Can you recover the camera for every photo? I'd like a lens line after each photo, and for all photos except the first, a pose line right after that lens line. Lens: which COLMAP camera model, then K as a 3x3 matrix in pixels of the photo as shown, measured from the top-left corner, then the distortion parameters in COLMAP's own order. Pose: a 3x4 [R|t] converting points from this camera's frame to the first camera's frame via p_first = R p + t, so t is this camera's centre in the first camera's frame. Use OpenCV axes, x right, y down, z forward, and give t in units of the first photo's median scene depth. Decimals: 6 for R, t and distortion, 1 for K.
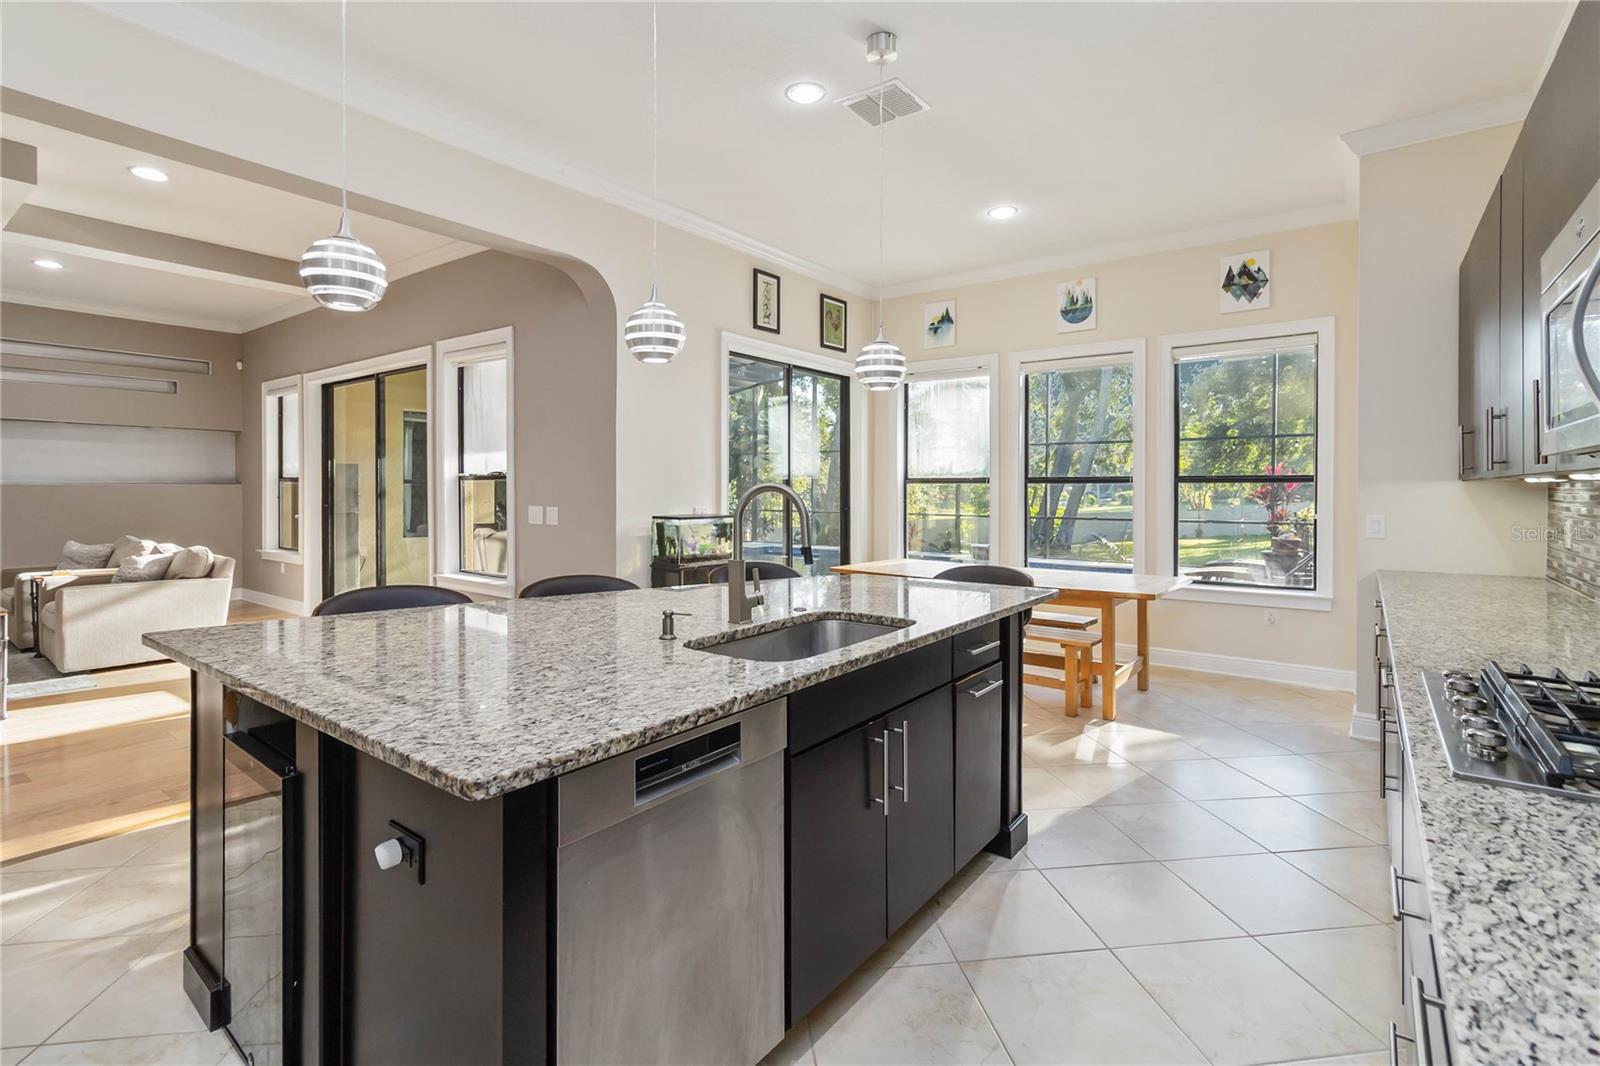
lens RADIAL K [[745.7, 0, 805.5], [0, 745.7, 516.2], [0, 0, 1]] dist [0.000390, 0.000434]
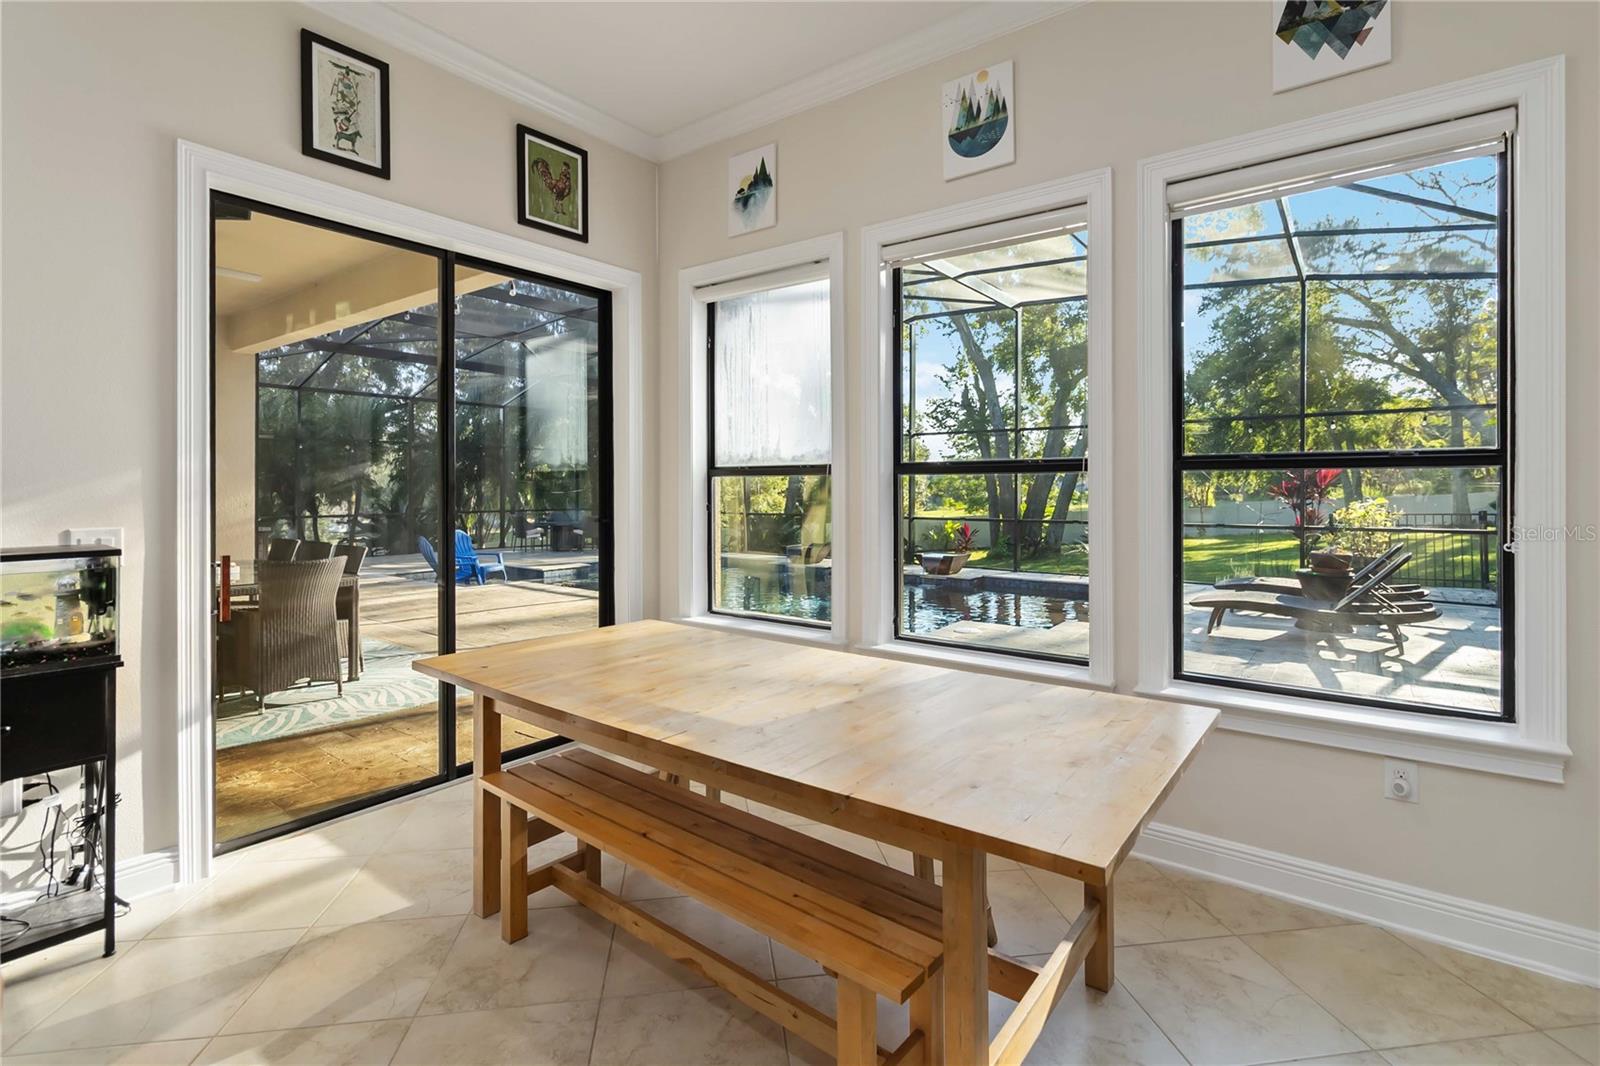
lens RADIAL K [[749.0, 0, 804.8], [0, 749.0, 505.2], [0, 0, 1]] dist [0.002880, 0.000780]
pose [[0.999990, -0.004482, 0.000541, 0.219790], [0.004488, 0.999922, -0.011655, -0.014552], [-0.000489, 0.011657, 0.999932, 0.444038]]
